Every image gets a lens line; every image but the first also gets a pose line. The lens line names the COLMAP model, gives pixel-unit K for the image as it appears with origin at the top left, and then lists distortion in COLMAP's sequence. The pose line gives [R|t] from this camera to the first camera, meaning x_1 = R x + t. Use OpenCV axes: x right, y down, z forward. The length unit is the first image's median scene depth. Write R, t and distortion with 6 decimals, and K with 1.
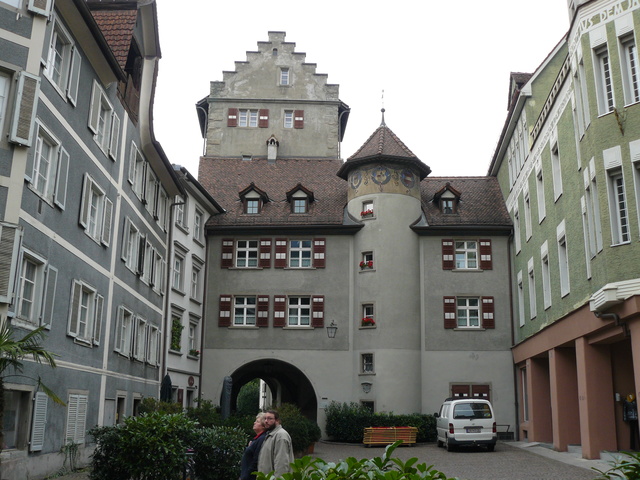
lens RADIAL K [[679.0, 0, 320.0], [0, 679.0, 240.0], [0, 0, 1]] dist [-0.179560, 0.194689]
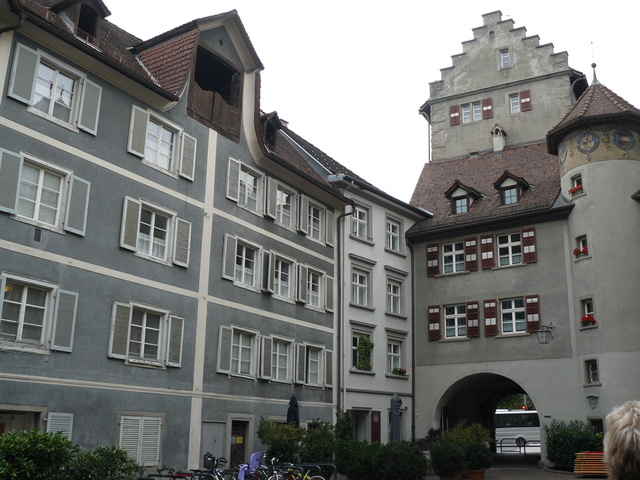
lens RADIAL K [[679.0, 0, 320.0], [0, 679.0, 240.0], [0, 0, 1]] dist [-0.179560, 0.194689]
pose [[0.845071, -0.144010, -0.514894, 0.211265], [0.126641, 0.989552, -0.068916, 0.036676], [0.519439, -0.006968, 0.854479, 0.143033]]
